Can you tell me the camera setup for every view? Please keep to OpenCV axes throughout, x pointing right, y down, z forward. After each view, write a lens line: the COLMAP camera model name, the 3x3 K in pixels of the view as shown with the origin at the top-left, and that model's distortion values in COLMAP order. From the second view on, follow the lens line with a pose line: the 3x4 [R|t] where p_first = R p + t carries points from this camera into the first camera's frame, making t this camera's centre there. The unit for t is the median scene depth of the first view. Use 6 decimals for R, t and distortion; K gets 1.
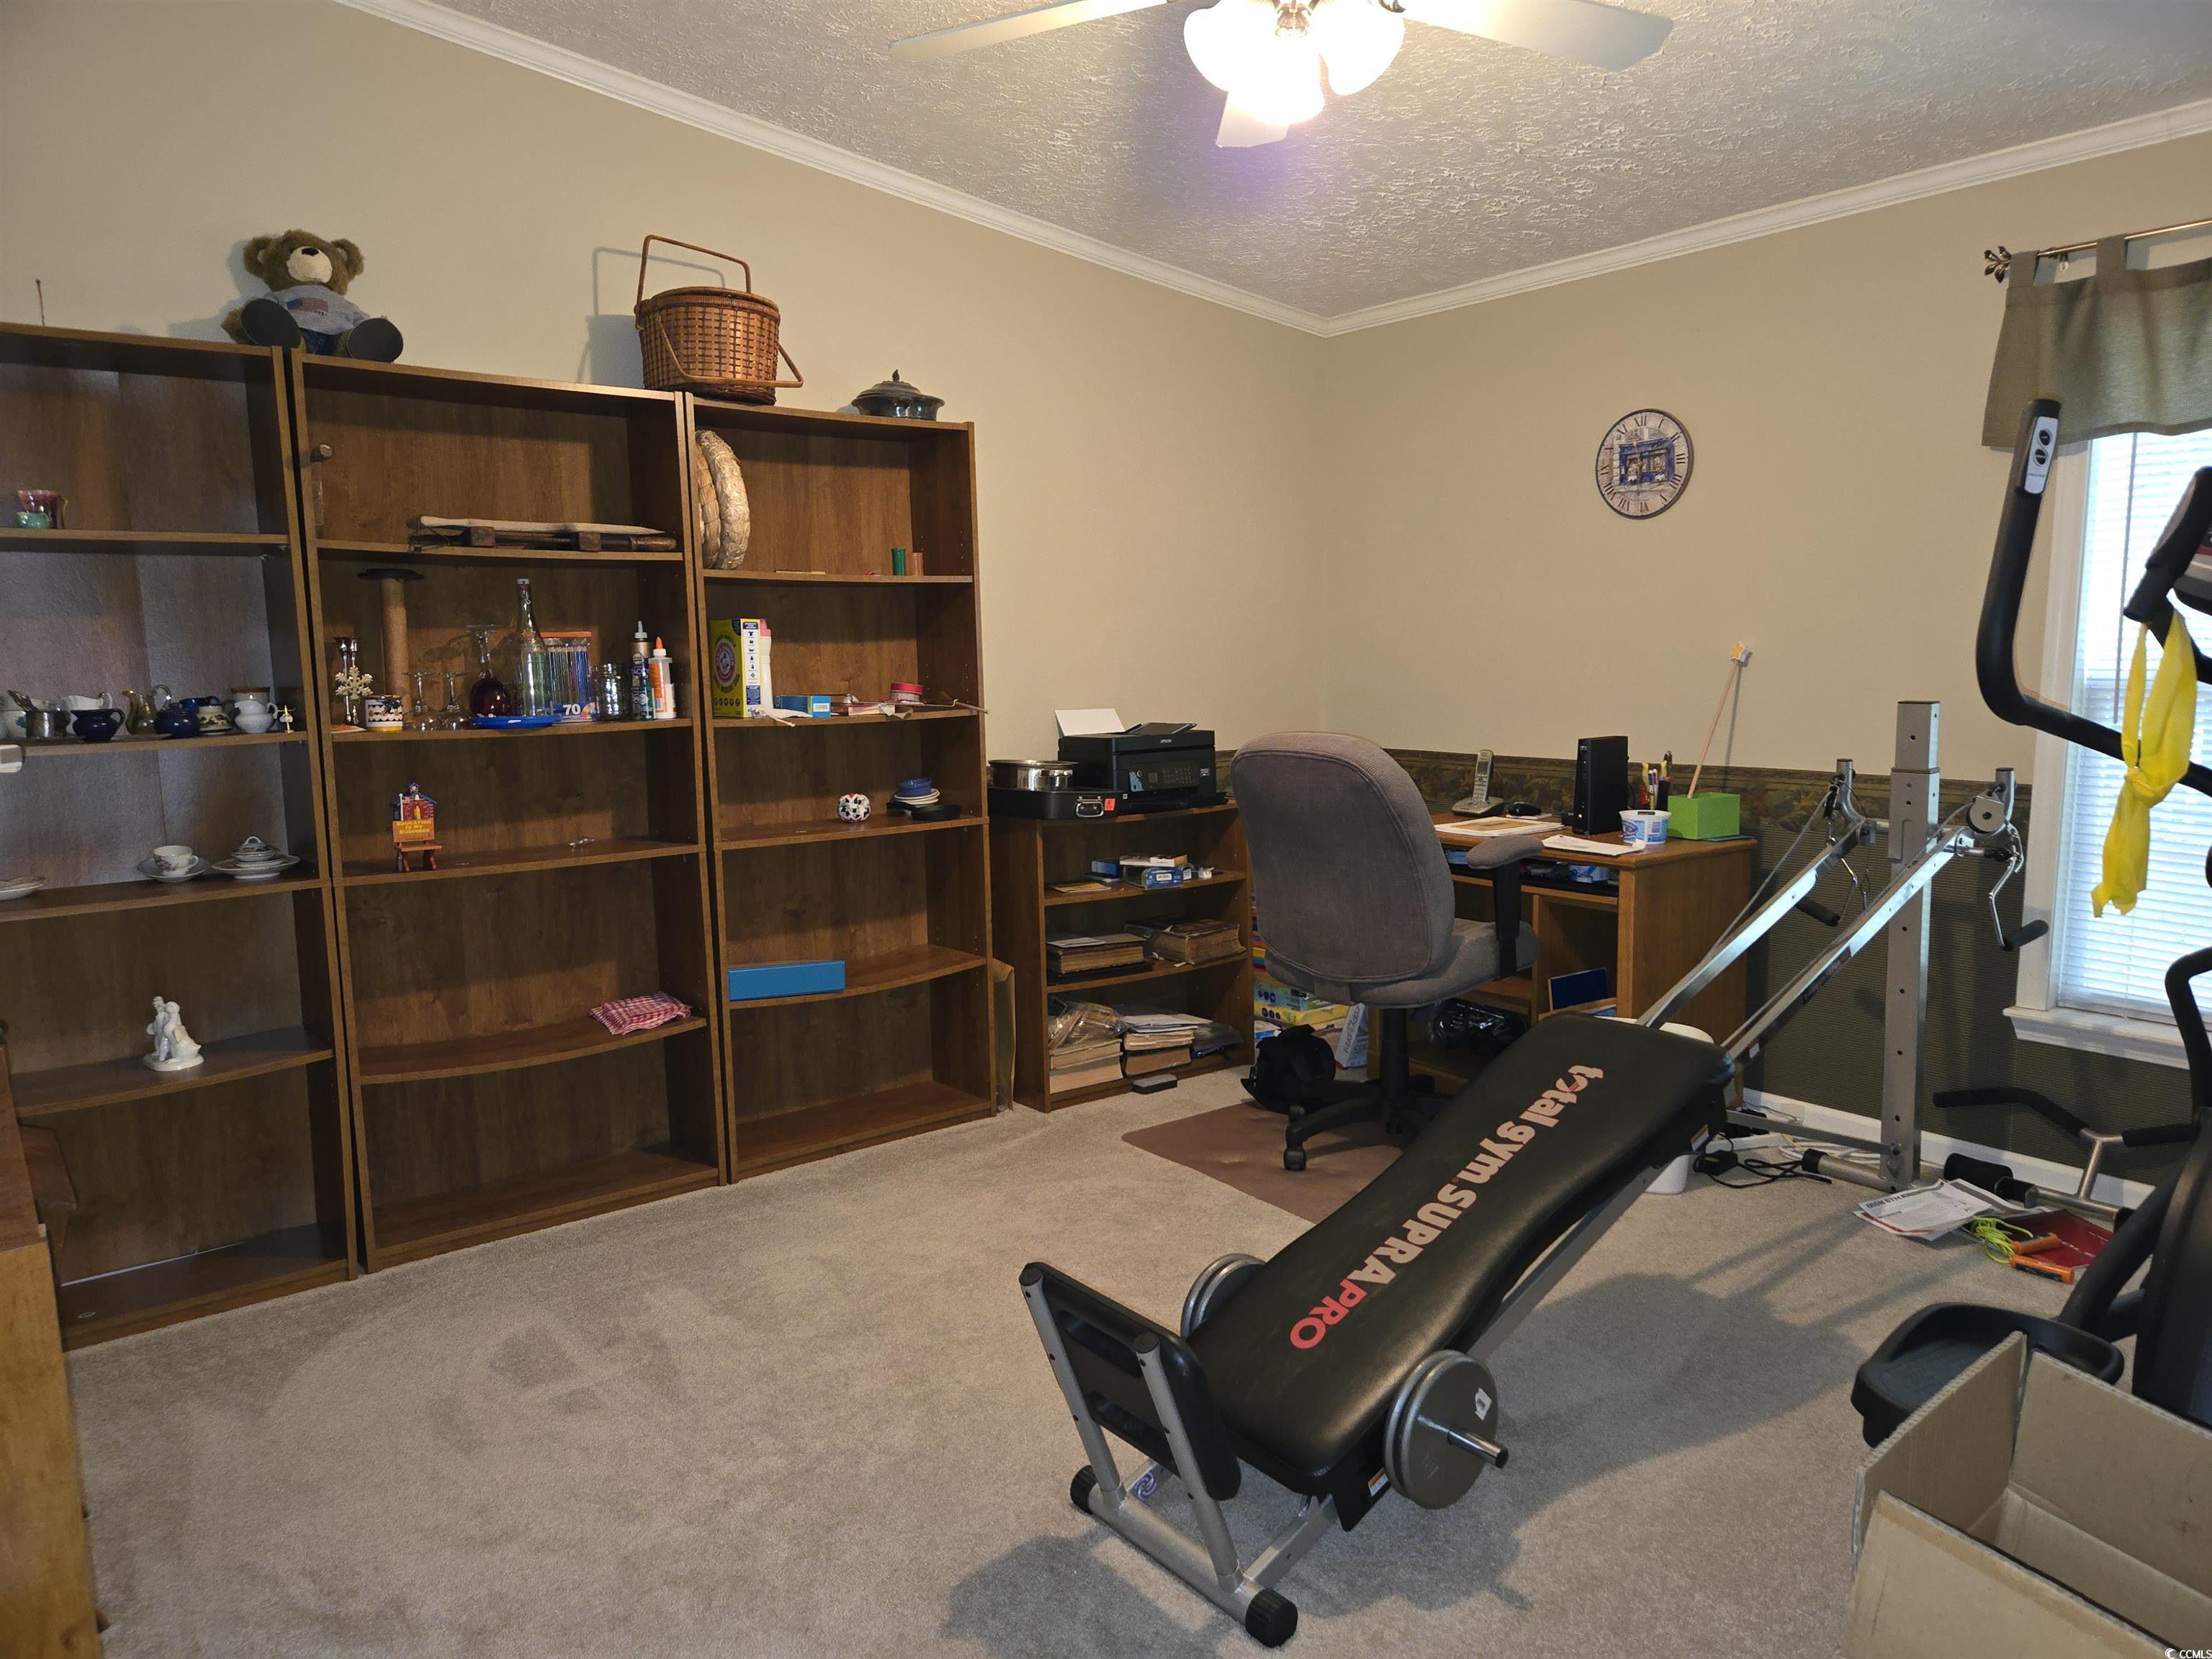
lens RADIAL K [[1471.9, 0, 1104.4], [0, 1471.9, 838.6], [0, 0, 1]] dist [0.071249, -0.058541]
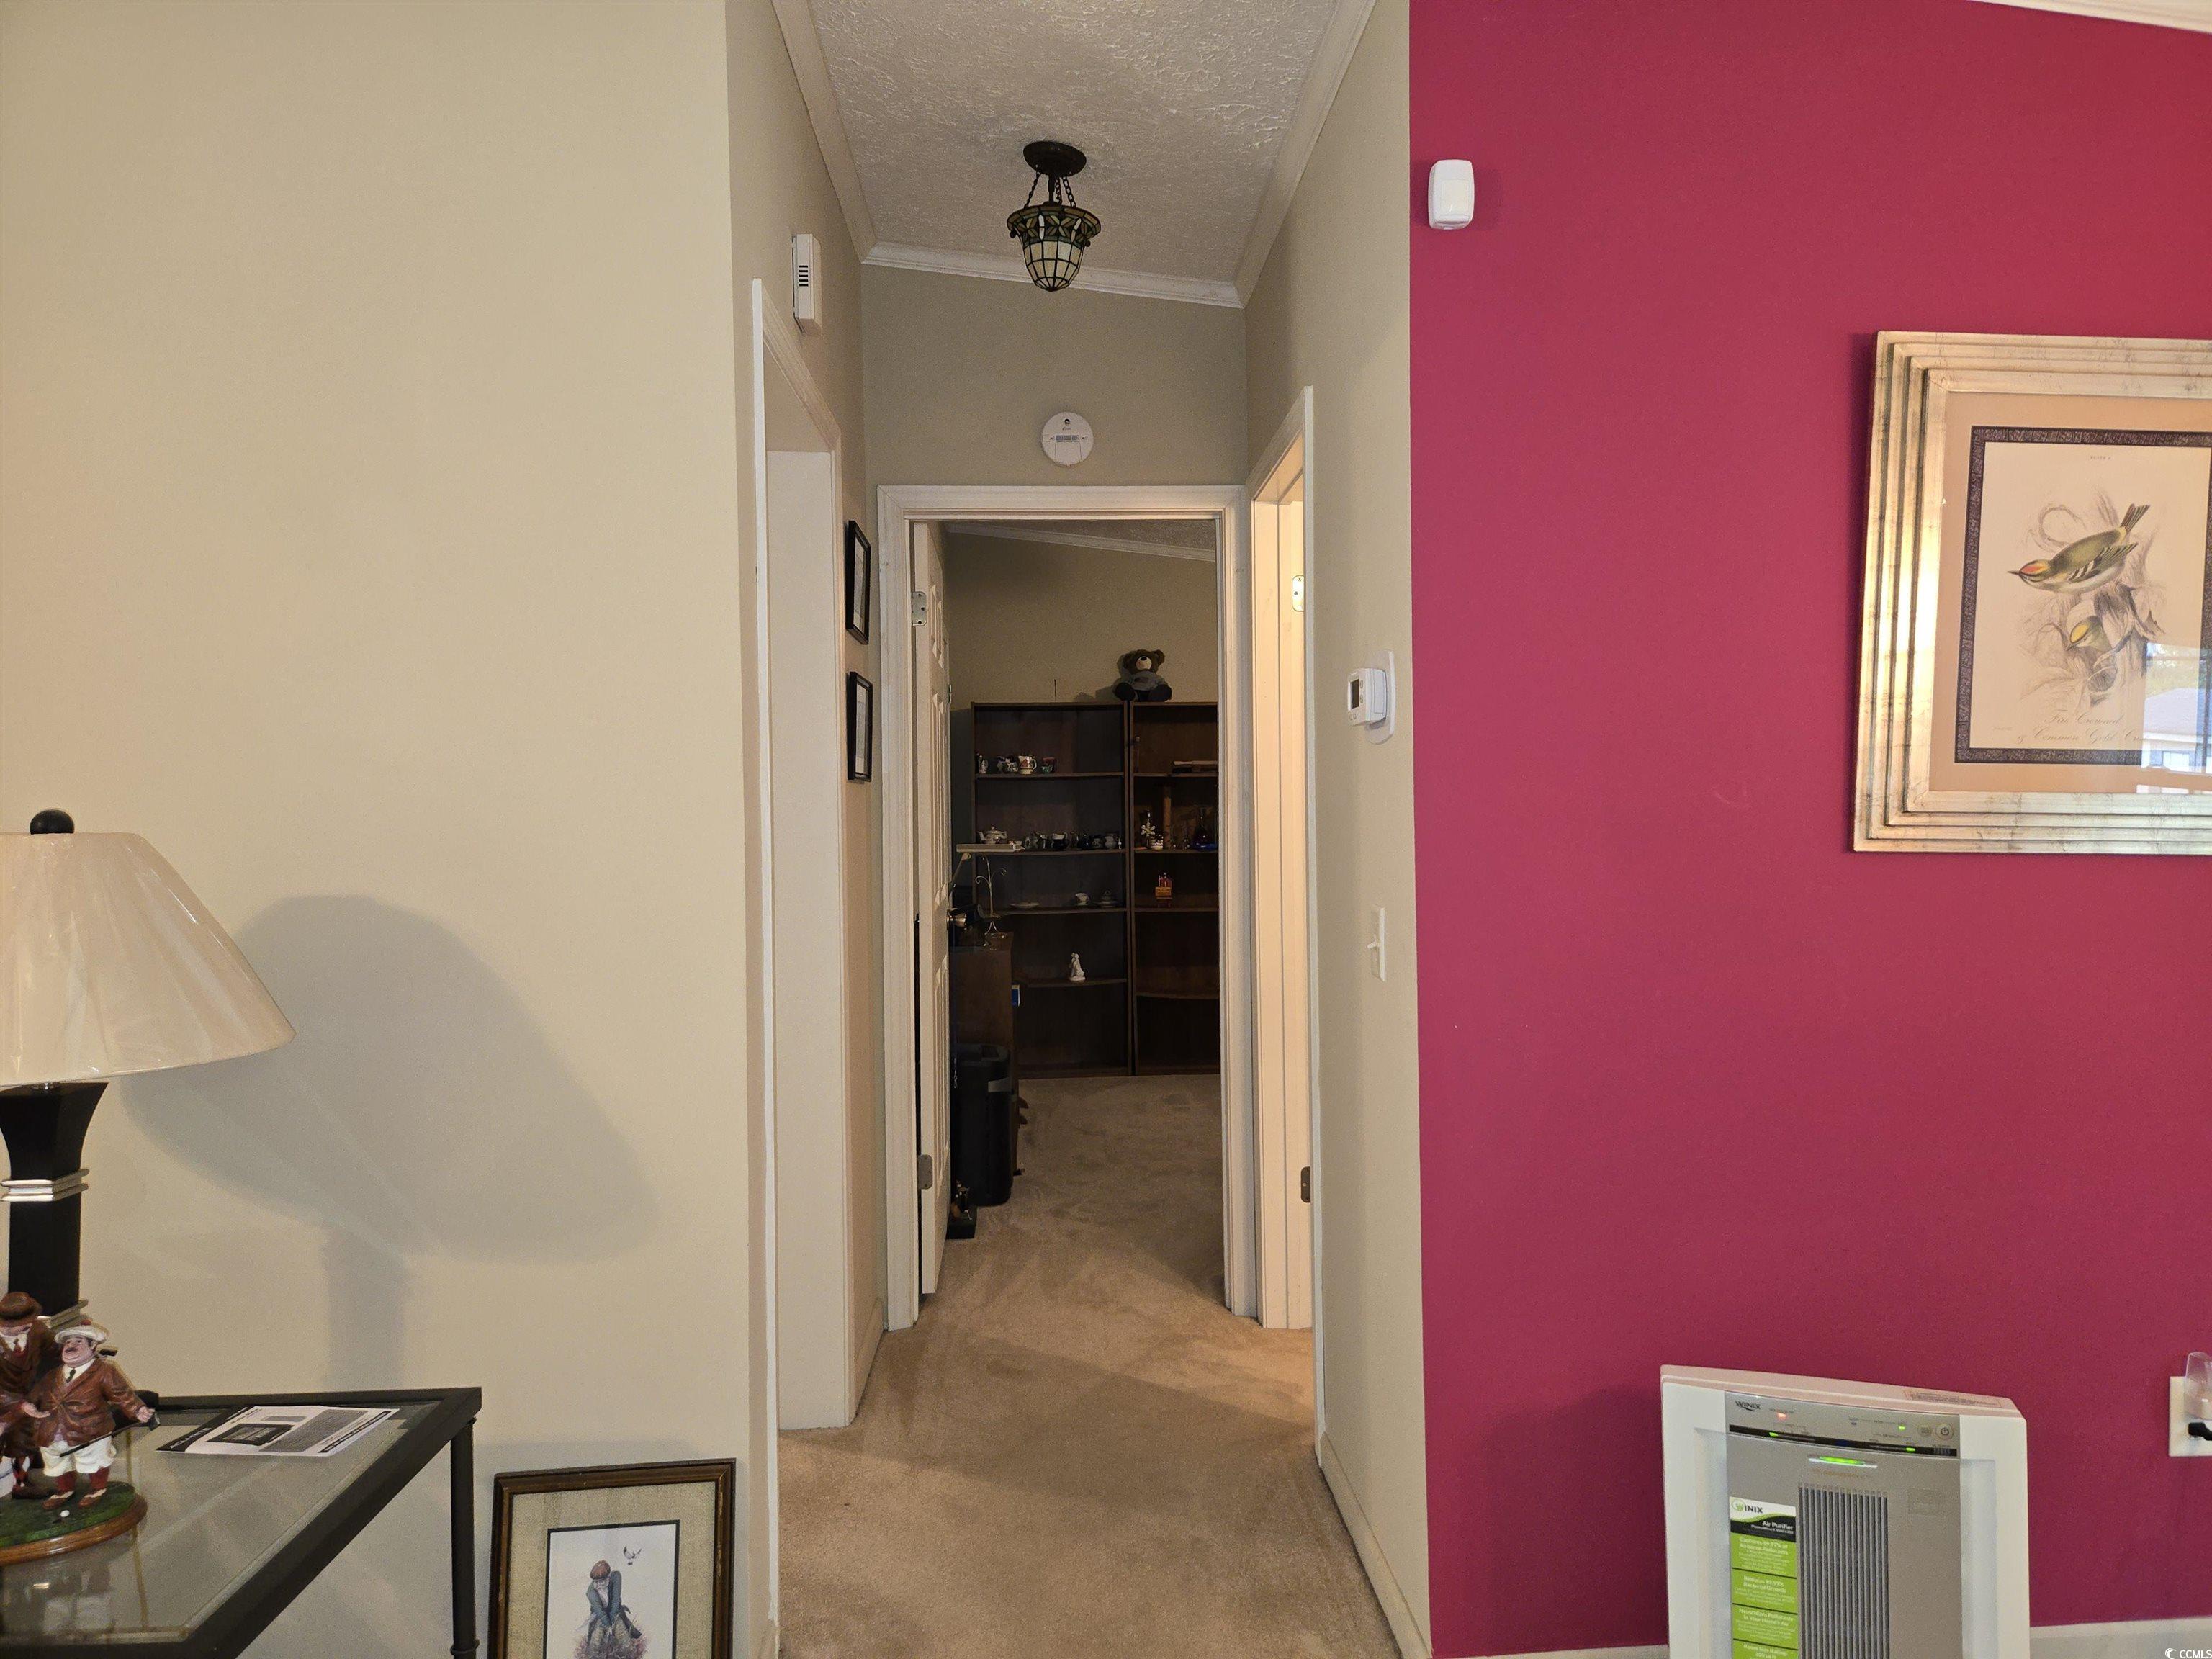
lens RADIAL K [[1471.9, 0, 1114.2], [0, 1471.9, 824.0], [0, 0, 1]] dist [0.071249, -0.058541]
pose [[0.815998, 0.014620, -0.577870, 0.055112], [-0.071155, 0.994618, -0.075313, 0.004661], [0.573659, 0.102574, 0.812646, -0.064311]]
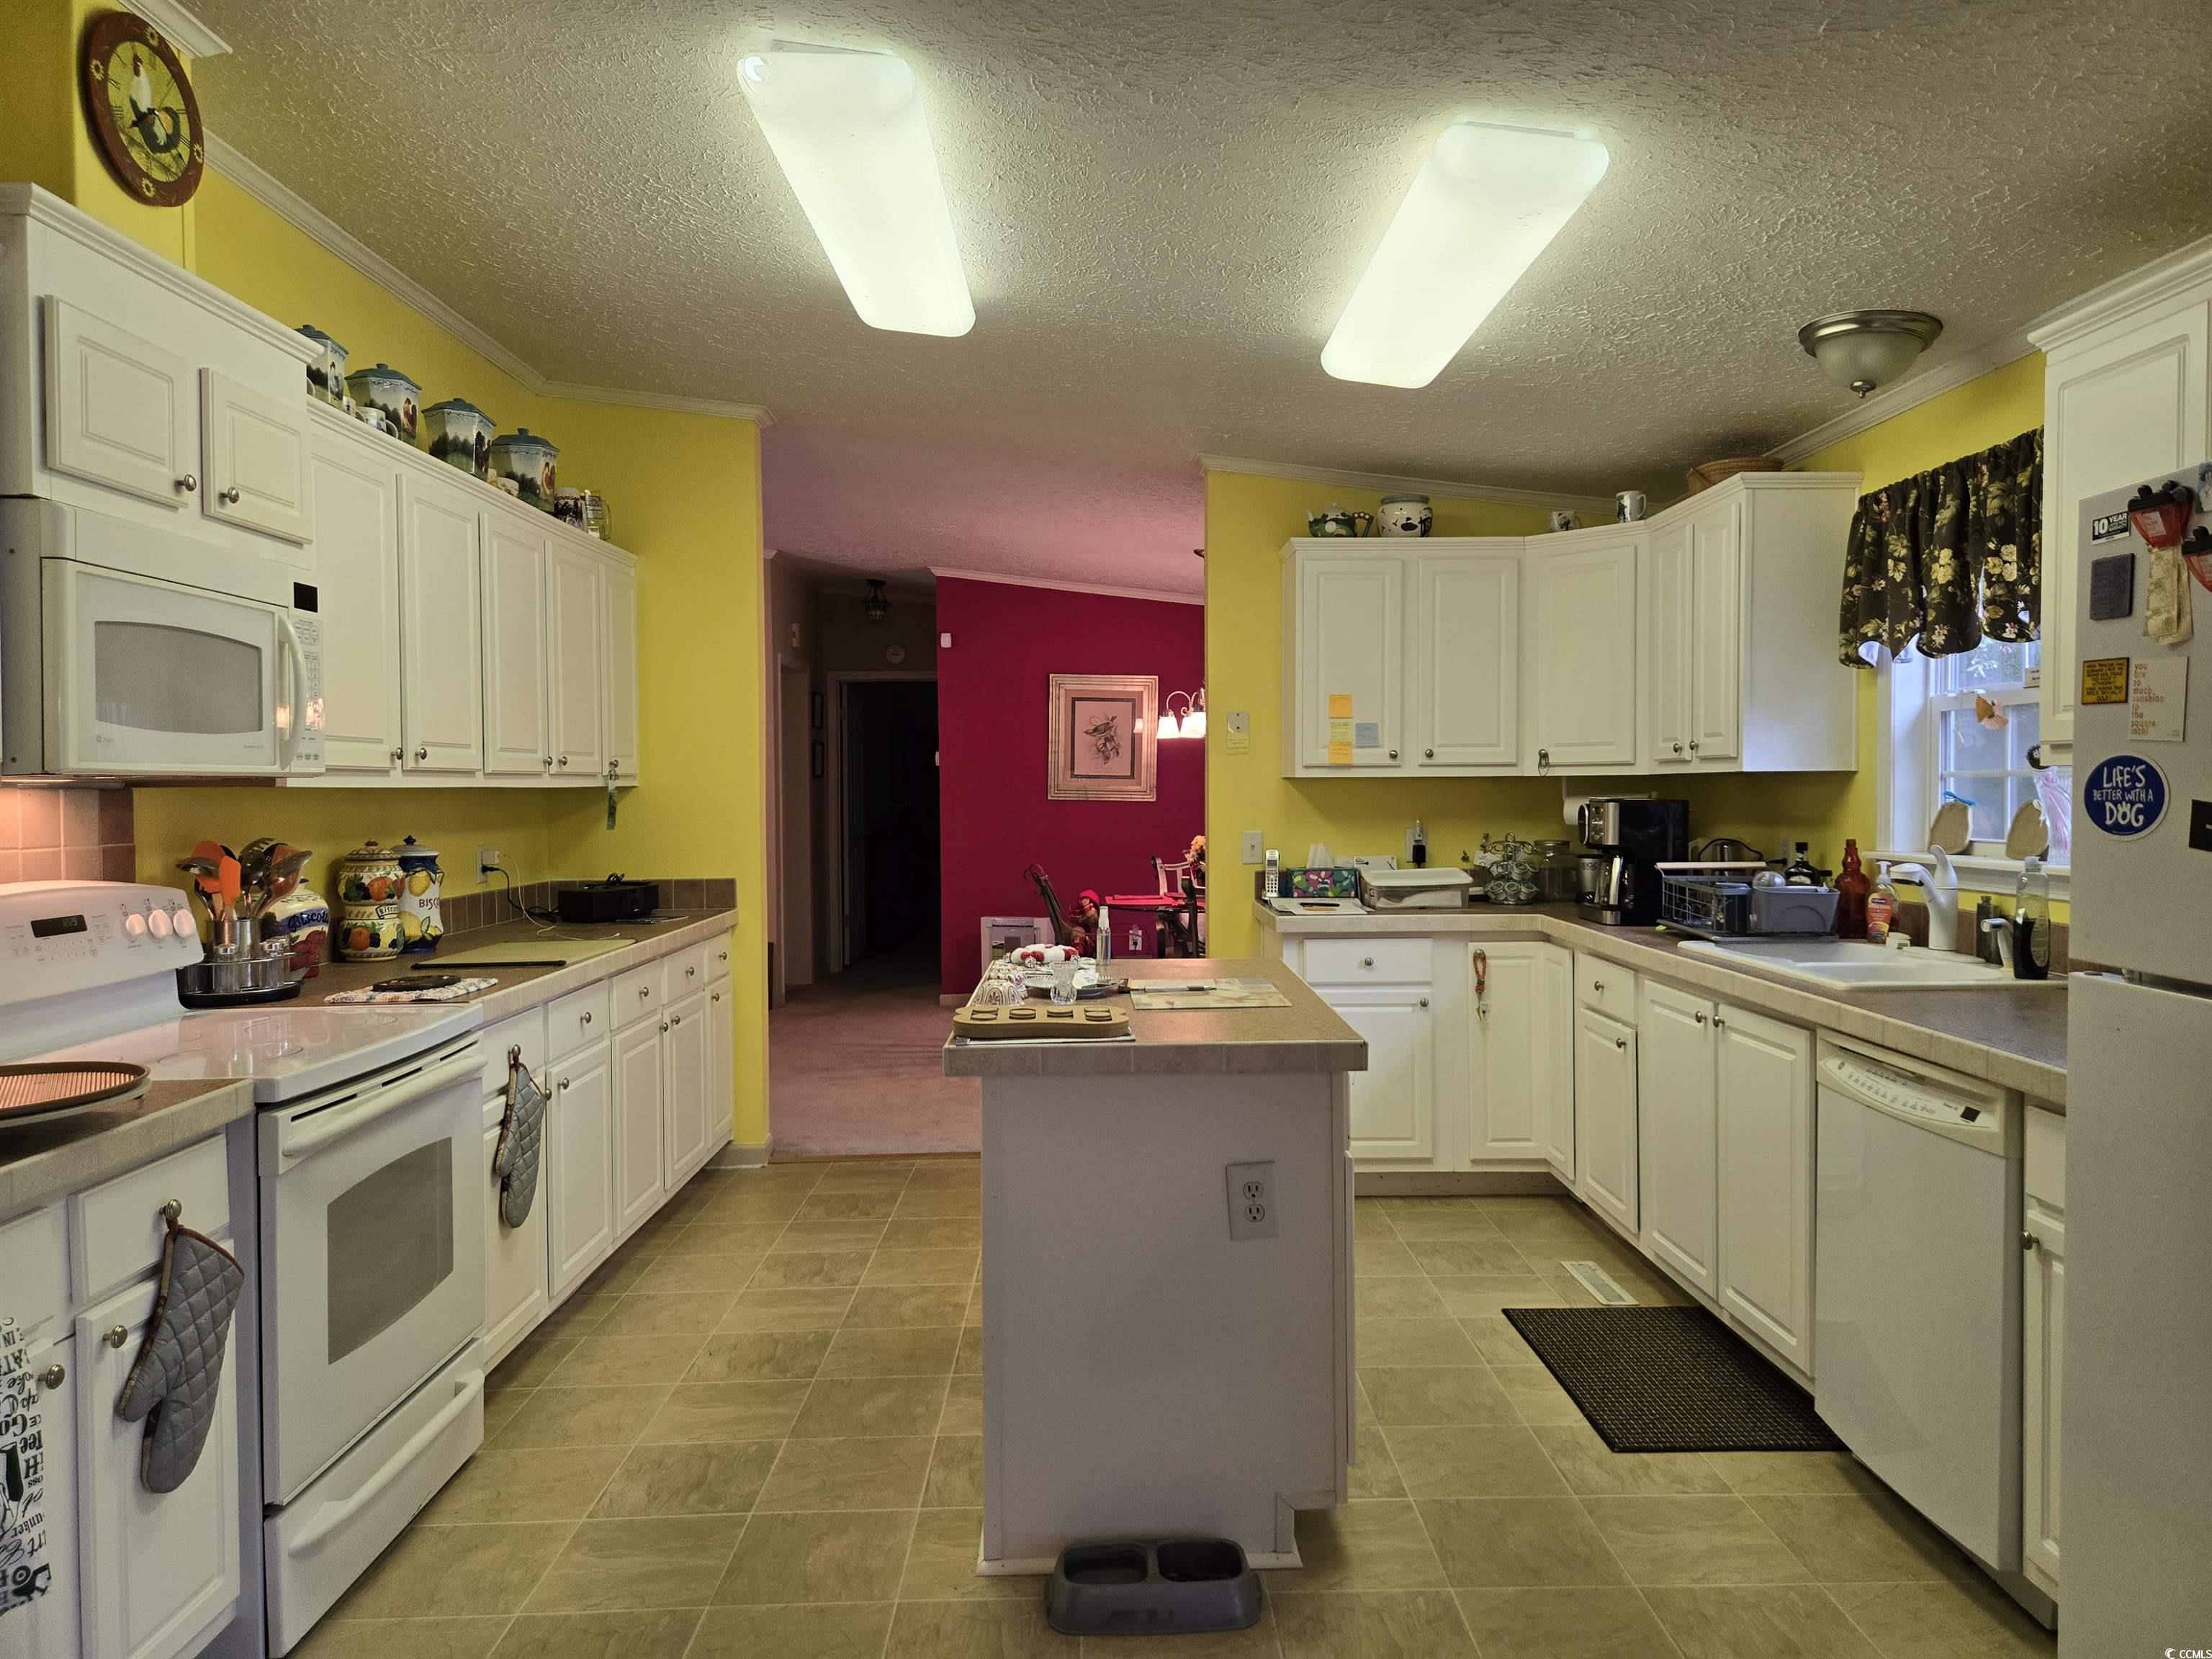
lens RADIAL K [[1471.9, 0, 1115.1], [0, 1471.9, 822.4], [0, 0, 1]] dist [0.071249, -0.058541]
pose [[0.804820, 0.020601, -0.593161, 2.374096], [-0.081335, 0.993797, -0.075842, 0.260079], [0.587919, 0.109284, 0.801504, -2.038183]]
